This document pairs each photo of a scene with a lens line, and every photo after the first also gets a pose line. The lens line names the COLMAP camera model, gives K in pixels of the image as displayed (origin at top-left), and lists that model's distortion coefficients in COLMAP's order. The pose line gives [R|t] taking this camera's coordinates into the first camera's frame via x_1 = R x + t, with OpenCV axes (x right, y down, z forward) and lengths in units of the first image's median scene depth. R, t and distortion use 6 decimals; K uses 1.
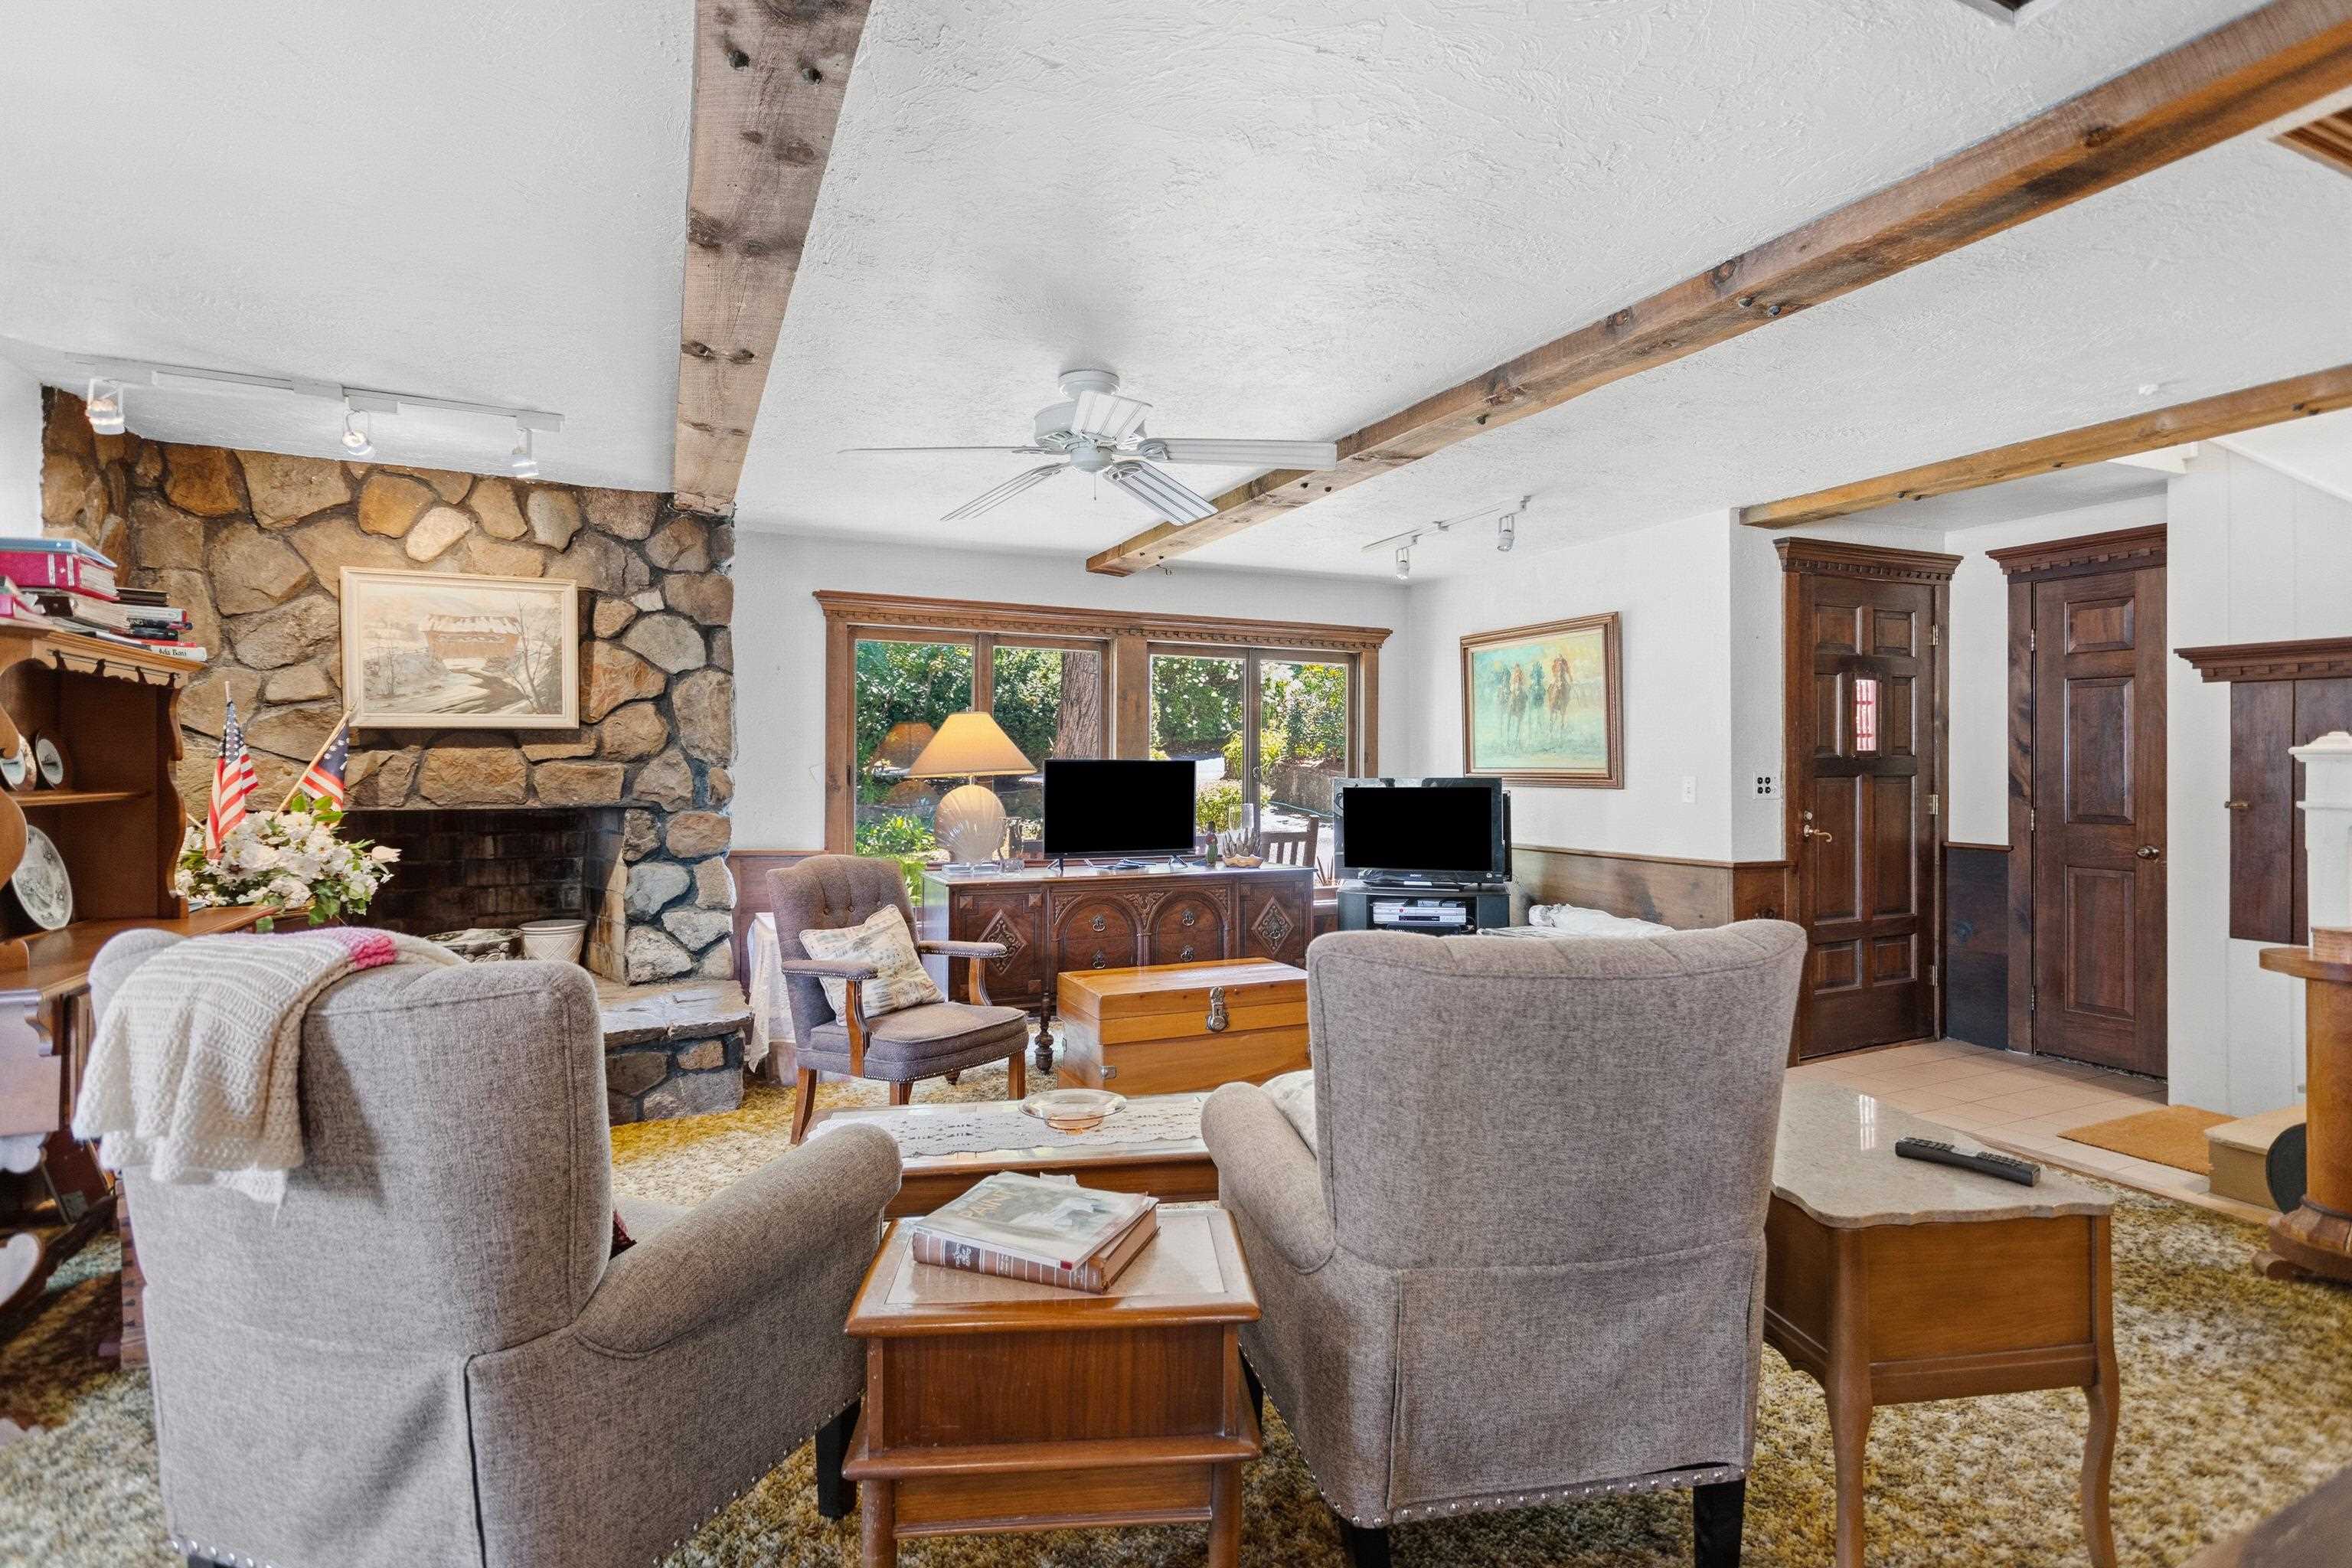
lens RADIAL K [[1116.2, 0, 1174.0], [0, 1116.2, 777.9], [0, 0, 1]] dist [0.005083, -0.000045]
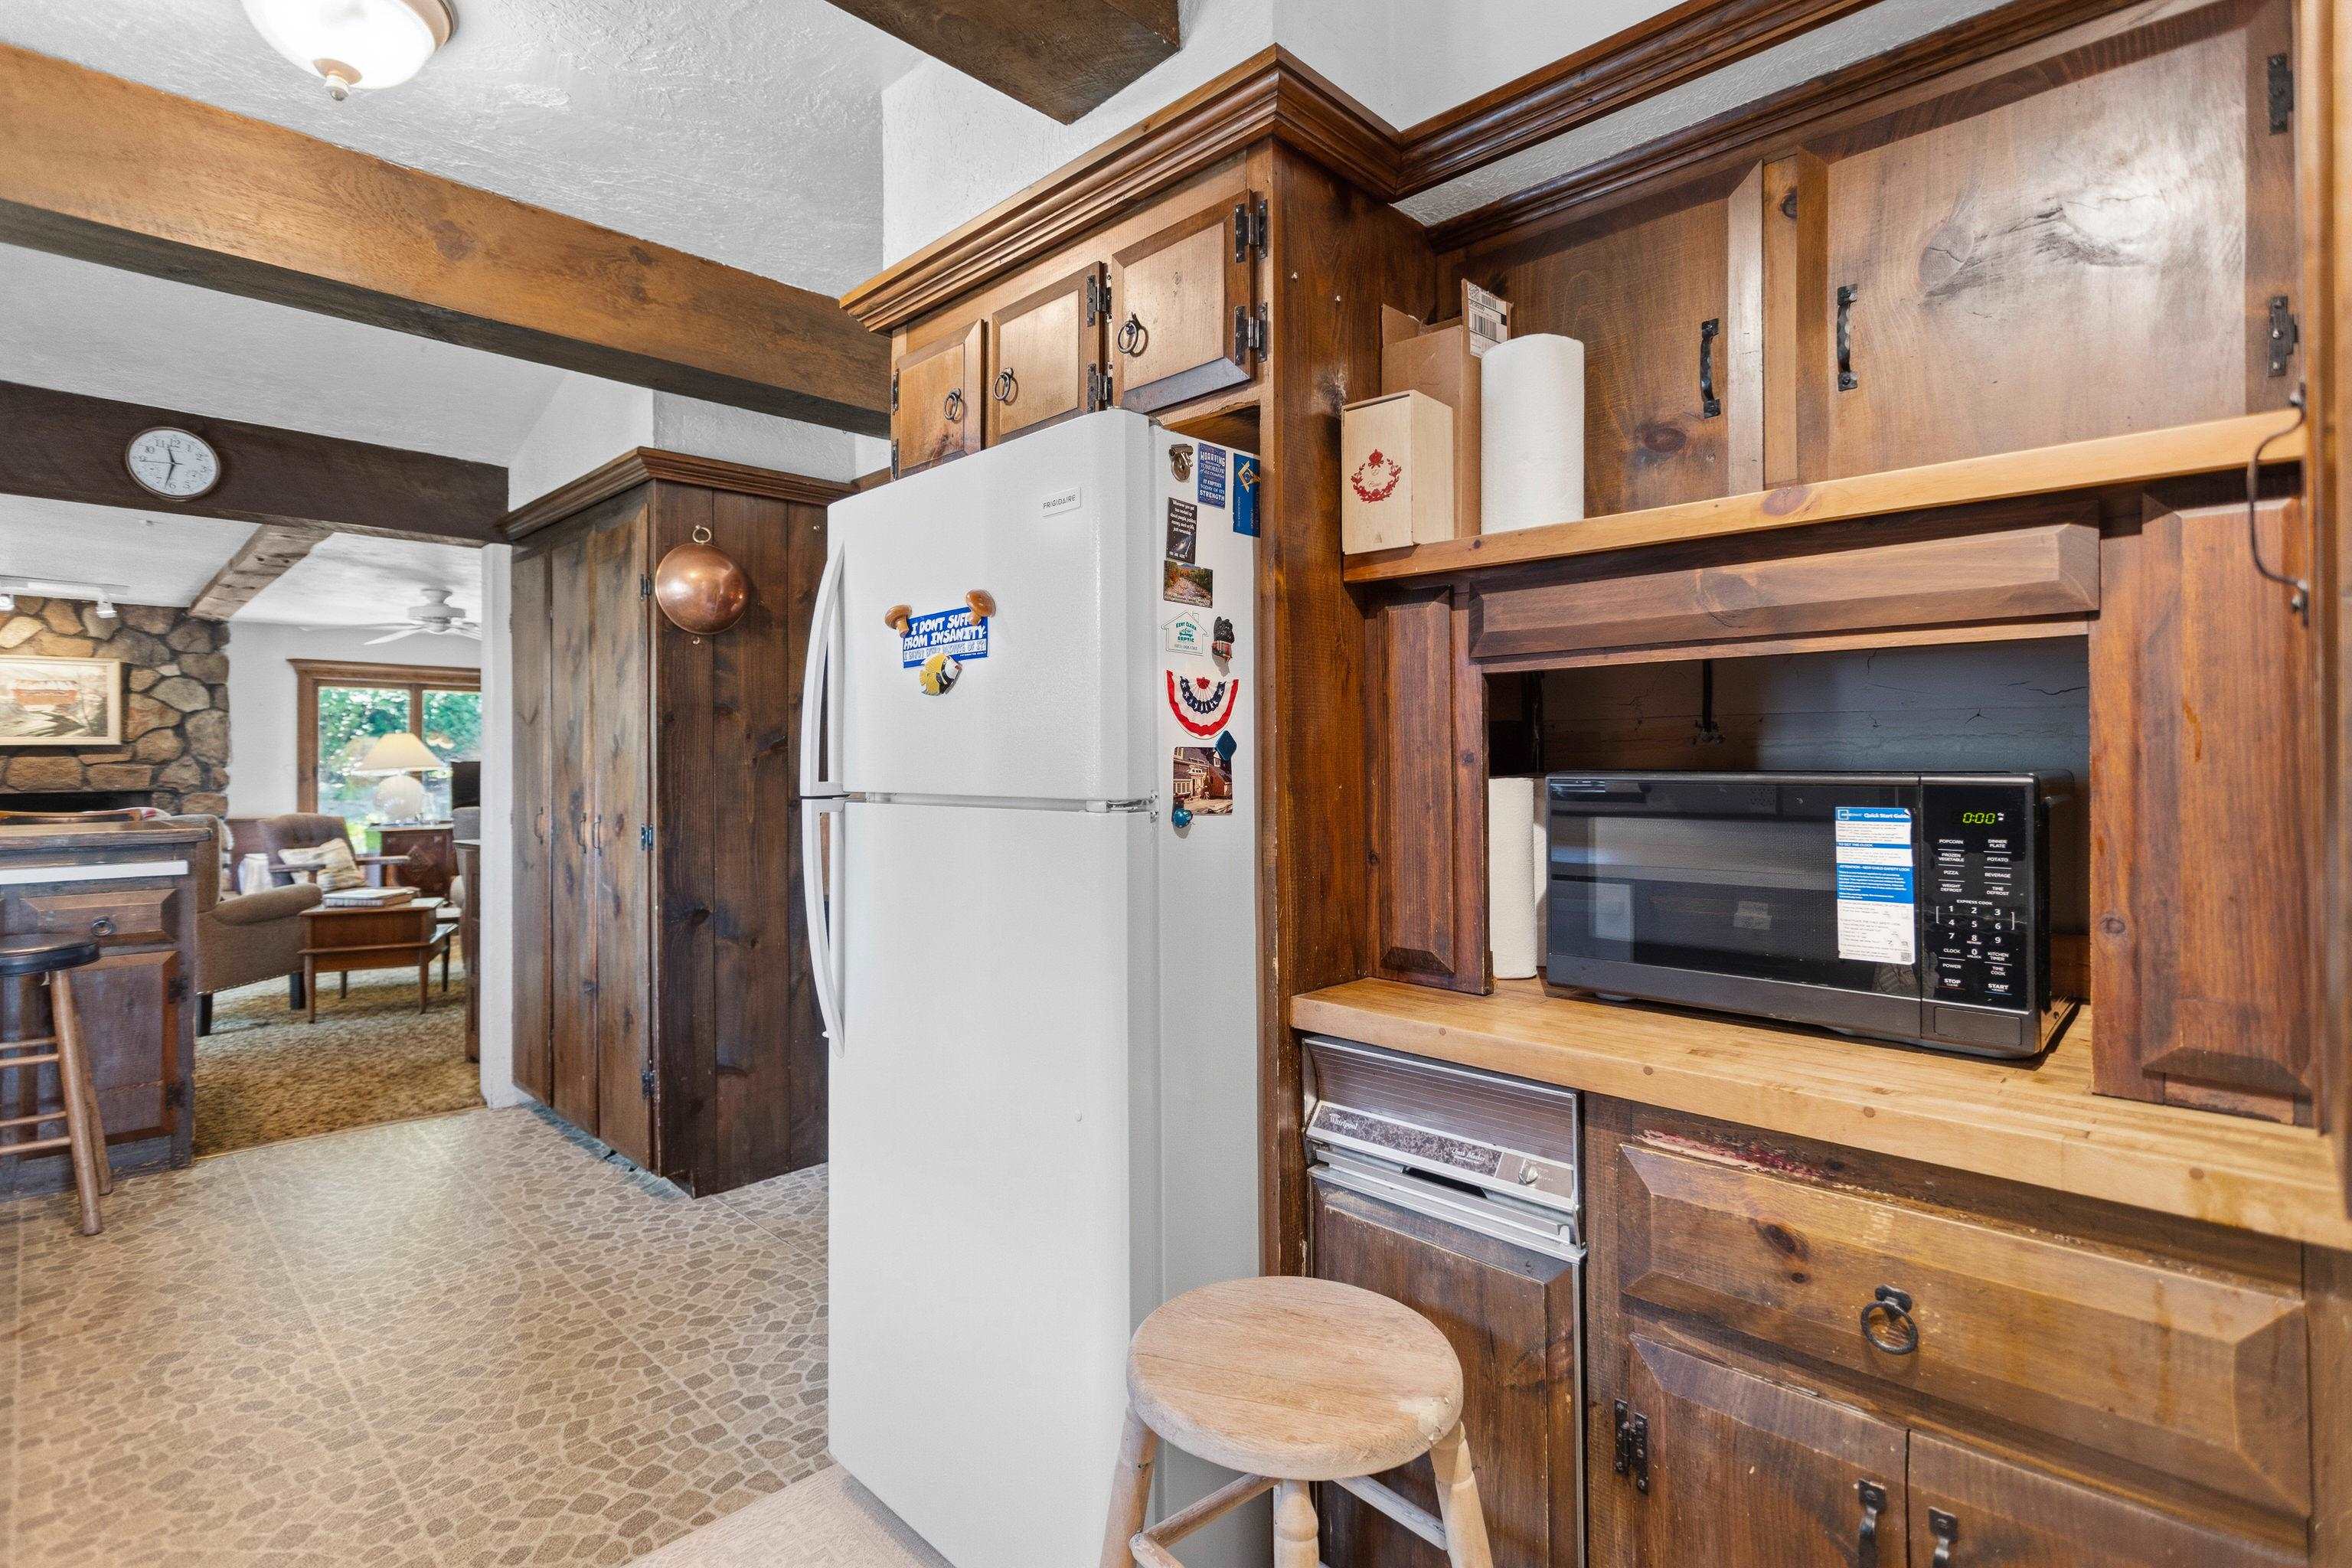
lens RADIAL K [[1116.2, 0, 1180.2], [0, 1116.2, 766.9], [0, 0, 1]] dist [0.005083, -0.000045]
pose [[0.936096, -0.008742, 0.351637, 0.380180], [0.011066, 0.999928, -0.004599, 0.015151], [-0.351572, 0.008197, 0.936125, -1.168075]]
